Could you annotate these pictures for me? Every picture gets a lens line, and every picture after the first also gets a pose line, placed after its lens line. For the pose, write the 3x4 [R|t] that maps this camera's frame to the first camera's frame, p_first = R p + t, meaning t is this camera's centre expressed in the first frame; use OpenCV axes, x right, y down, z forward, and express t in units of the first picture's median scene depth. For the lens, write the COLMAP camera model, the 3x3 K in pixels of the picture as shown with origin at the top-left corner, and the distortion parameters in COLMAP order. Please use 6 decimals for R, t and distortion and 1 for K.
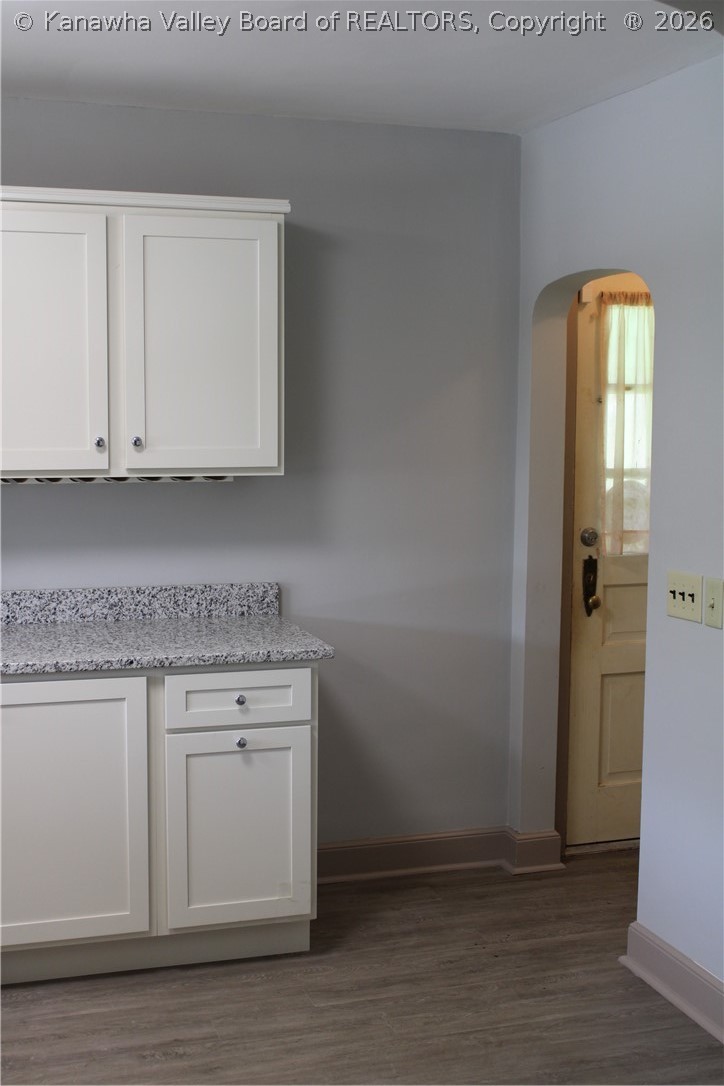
lens RADIAL K [[1416.7, 0, 361.2], [0, 1416.7, 546.6], [0, 0, 1]] dist [-0.111609, 0.000000]
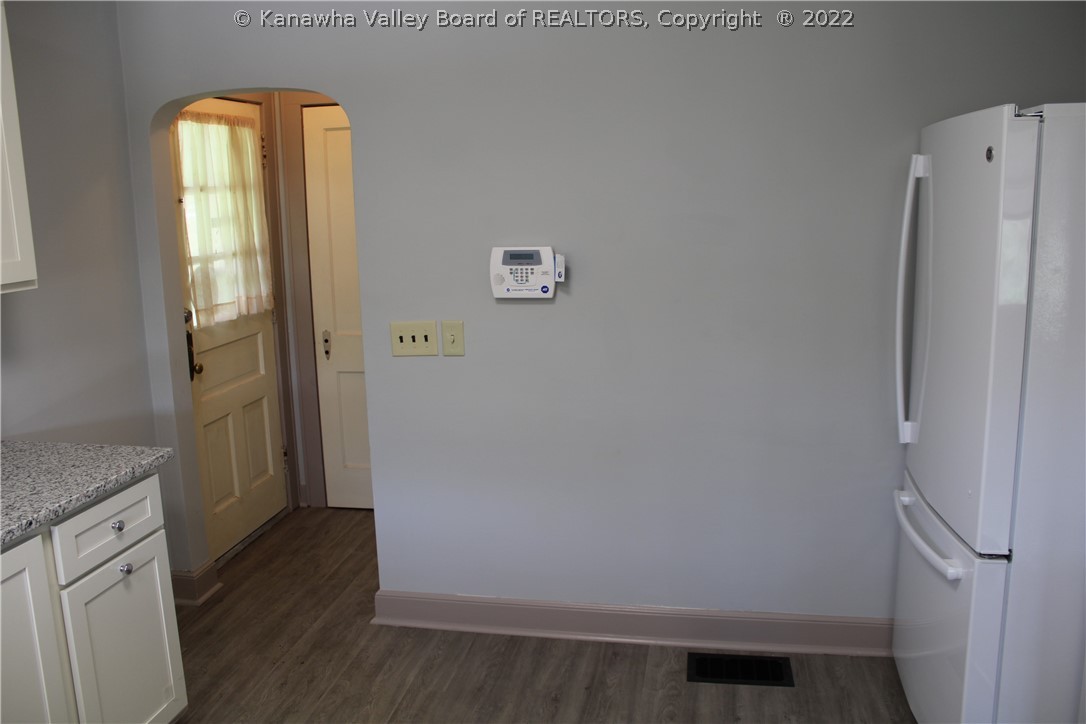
lens RADIAL K [[904.1, 0, 542.9], [0, 904.1, 352.6], [0, 0, 1]] dist [-0.167269, 0.145721]
pose [[0.451733, -0.172893, 0.875240, -0.434198], [0.117332, 0.984034, 0.133825, -0.048336], [-0.884404, 0.042241, 0.464807, 0.462766]]
